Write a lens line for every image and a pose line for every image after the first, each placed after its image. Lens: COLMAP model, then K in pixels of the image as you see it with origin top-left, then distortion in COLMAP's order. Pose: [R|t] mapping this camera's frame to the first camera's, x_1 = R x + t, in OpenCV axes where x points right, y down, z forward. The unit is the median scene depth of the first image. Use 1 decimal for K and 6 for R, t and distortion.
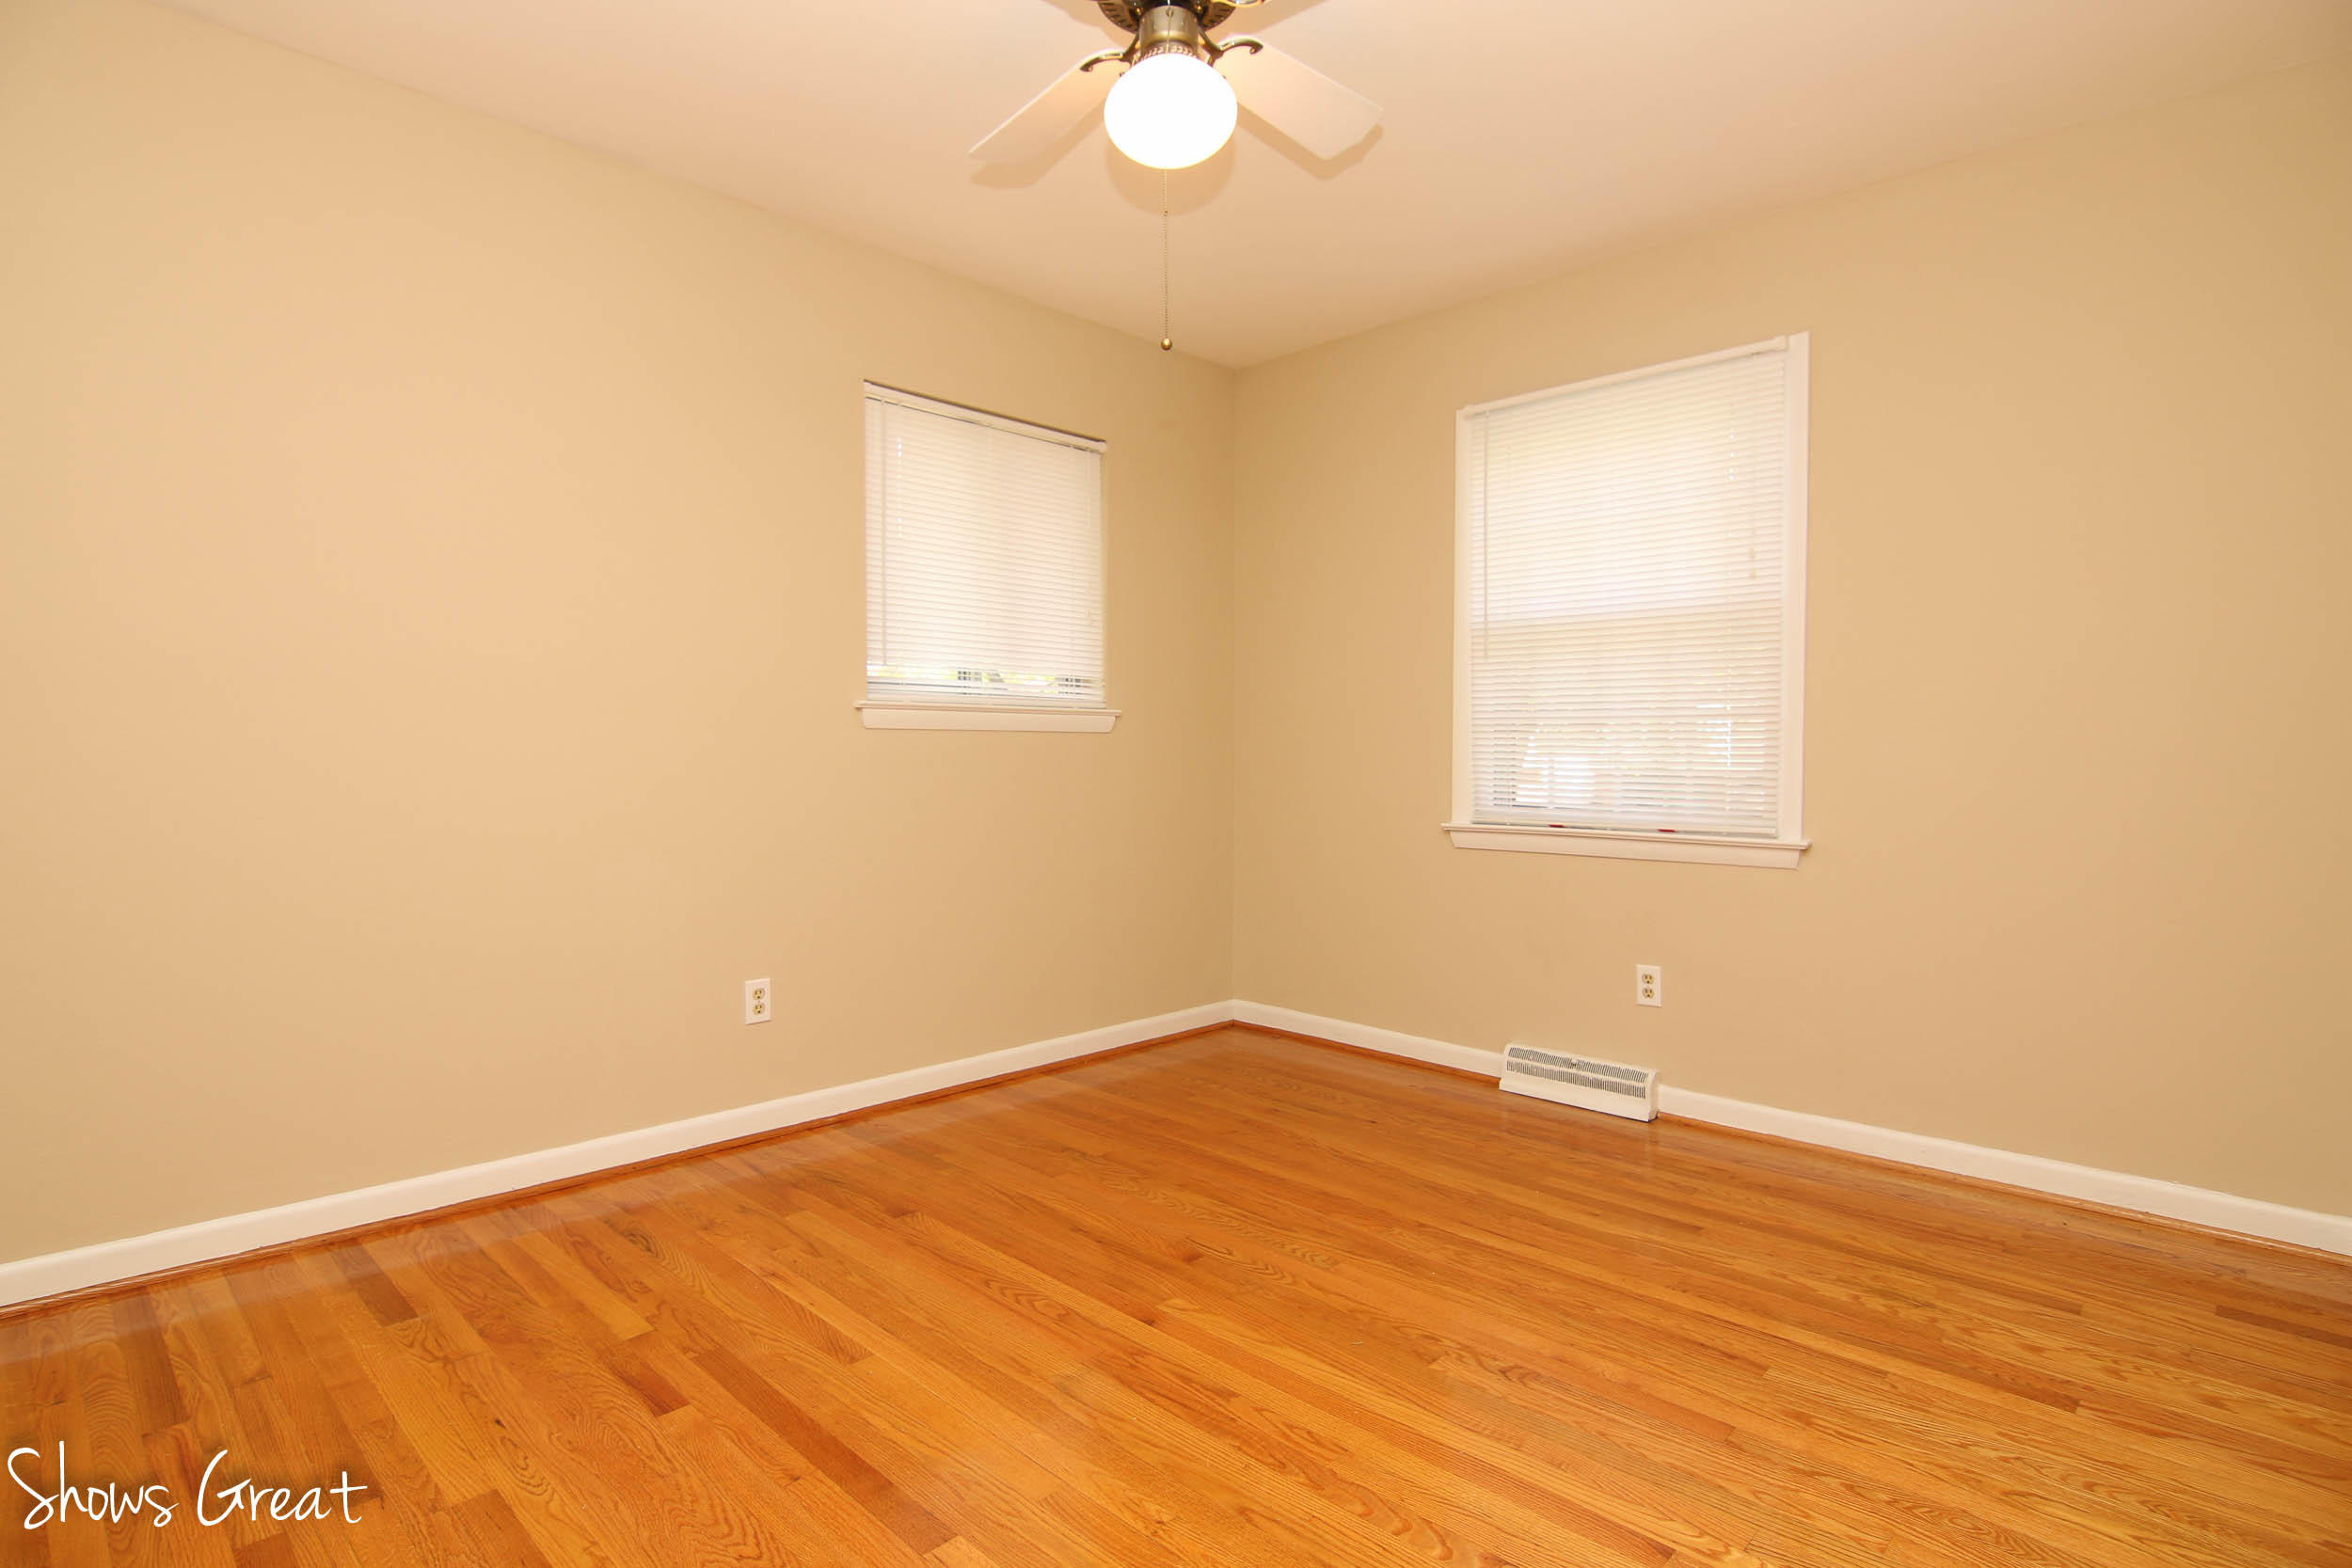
lens RADIAL K [[1189.5, 0, 1167.2], [0, 1189.5, 774.4], [0, 0, 1]] dist [-0.007422, -0.009797]
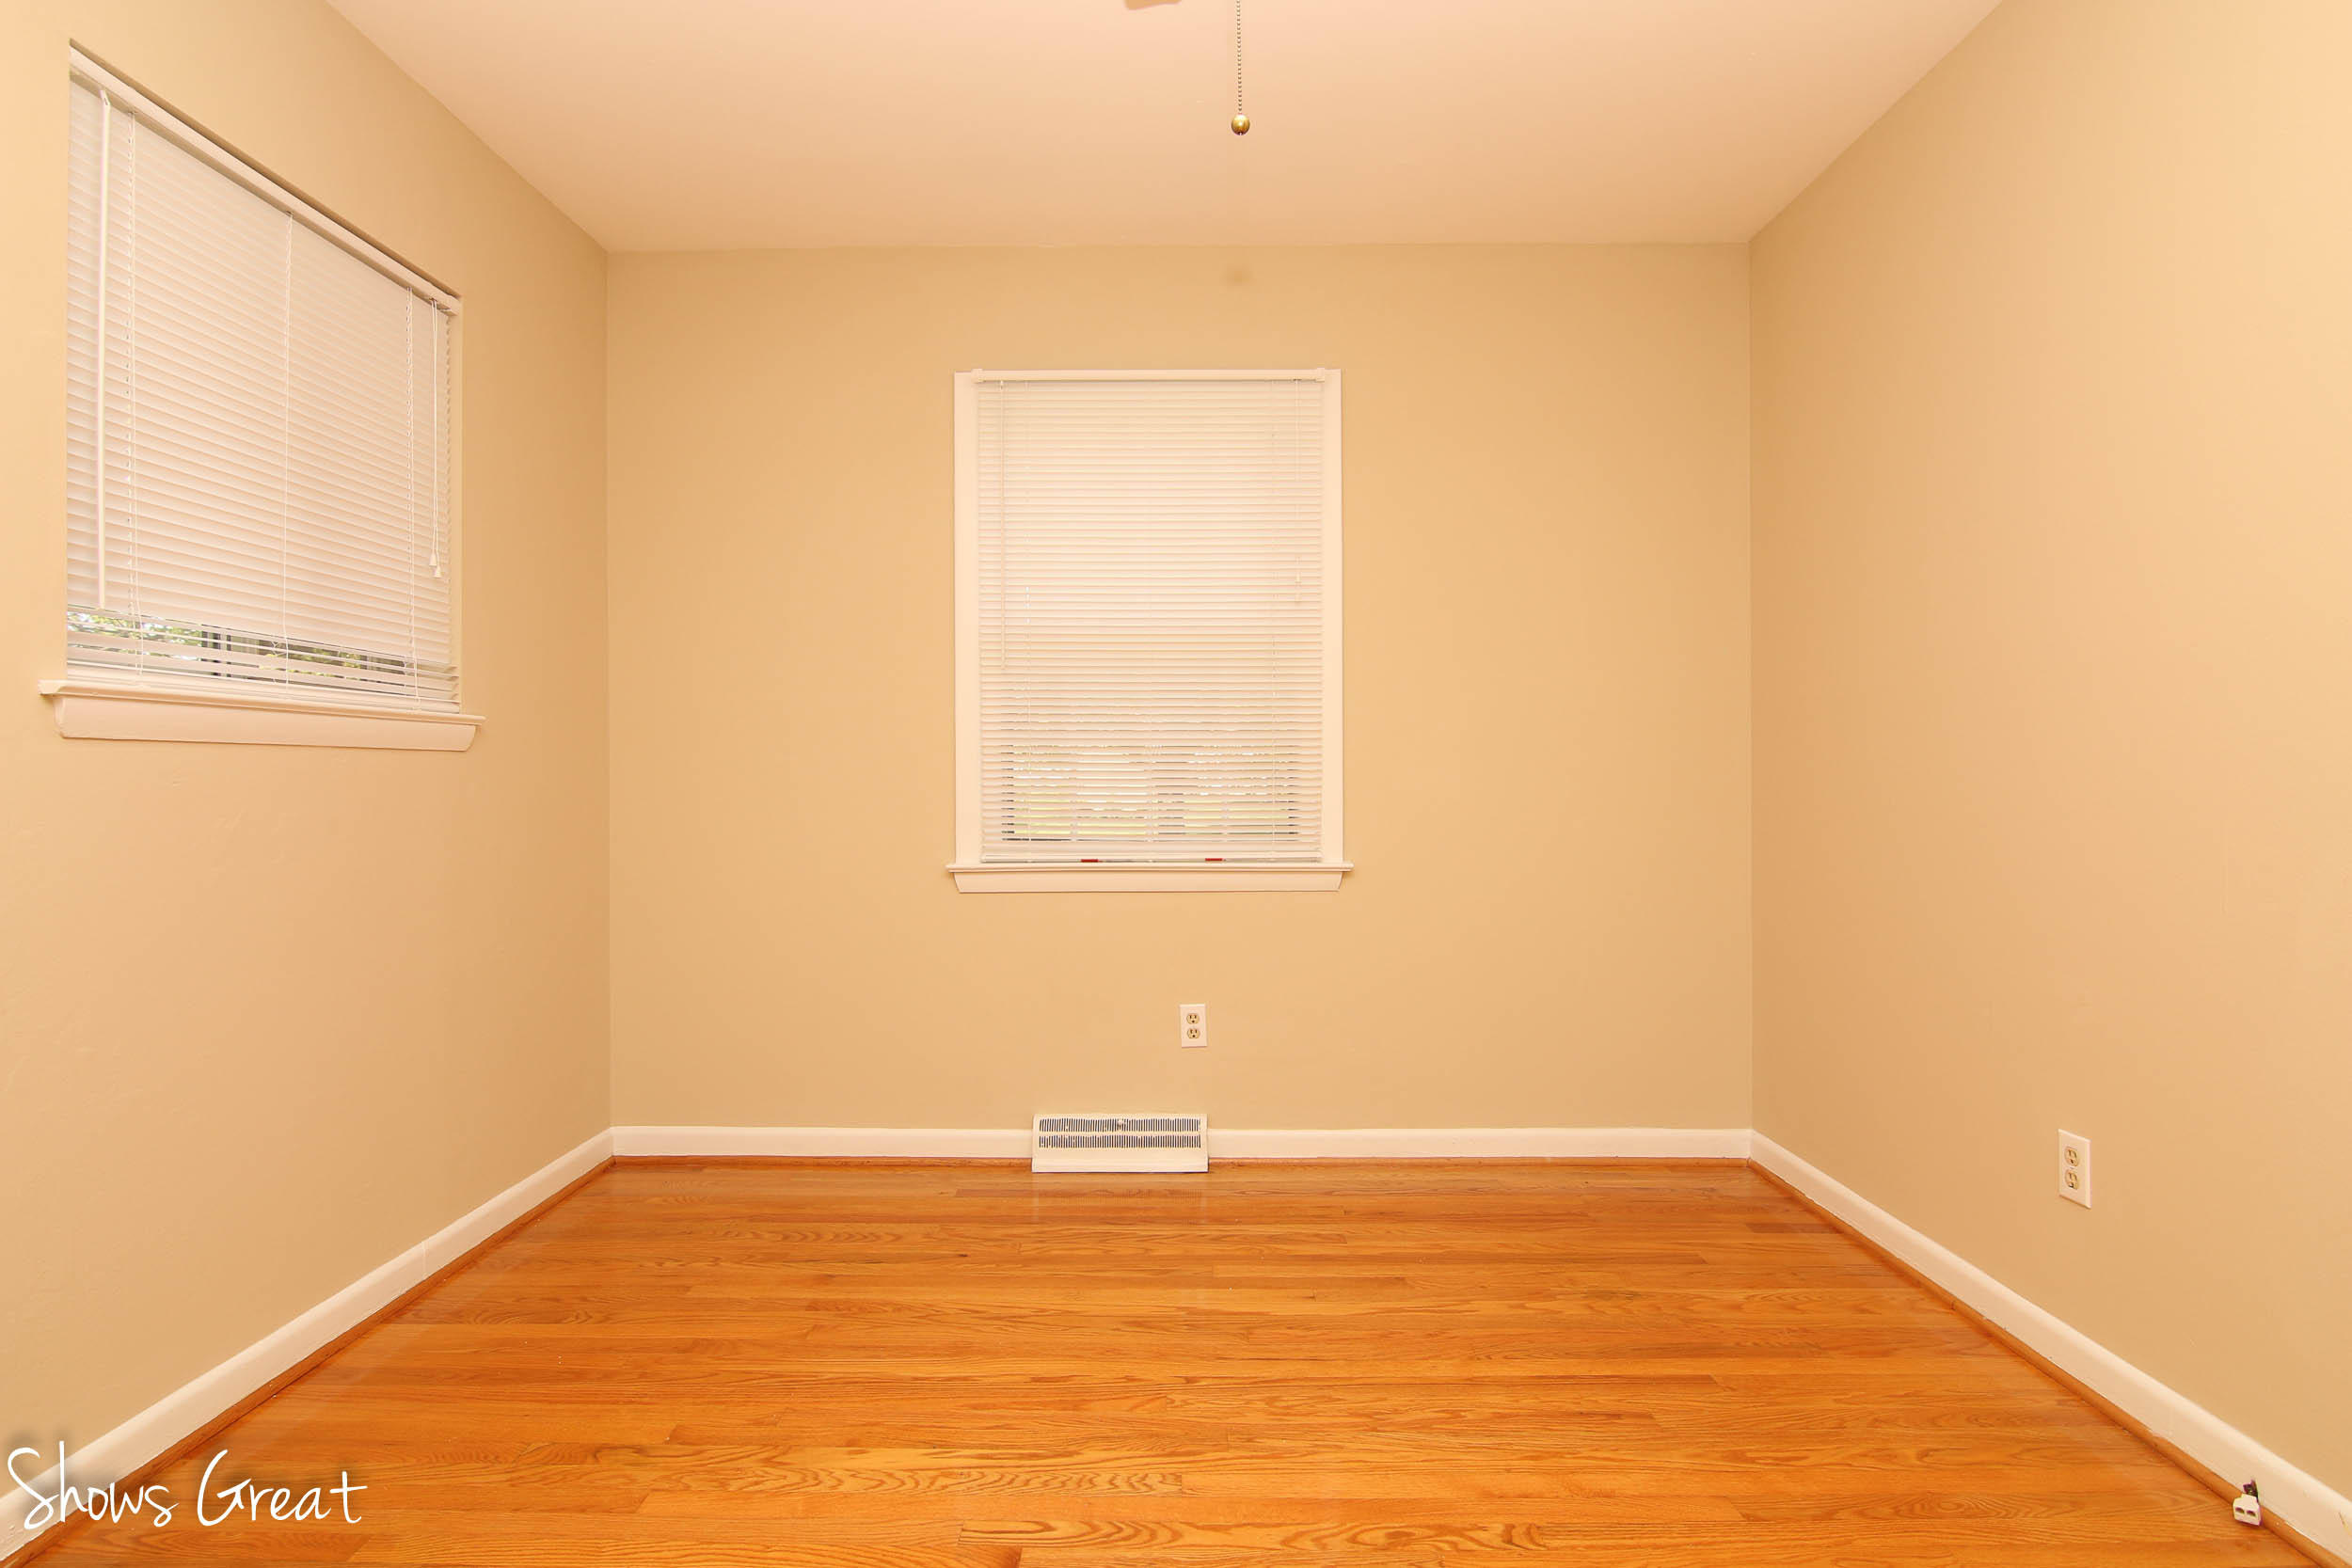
lens RADIAL K [[1189.5, 0, 1176.2], [0, 1189.5, 772.3], [0, 0, 1]] dist [-0.007422, -0.009797]
pose [[0.716954, -0.003267, 0.697112, -0.262931], [0.017845, 0.999747, -0.013668, -0.010071], [-0.696892, 0.022239, 0.716832, 0.334316]]
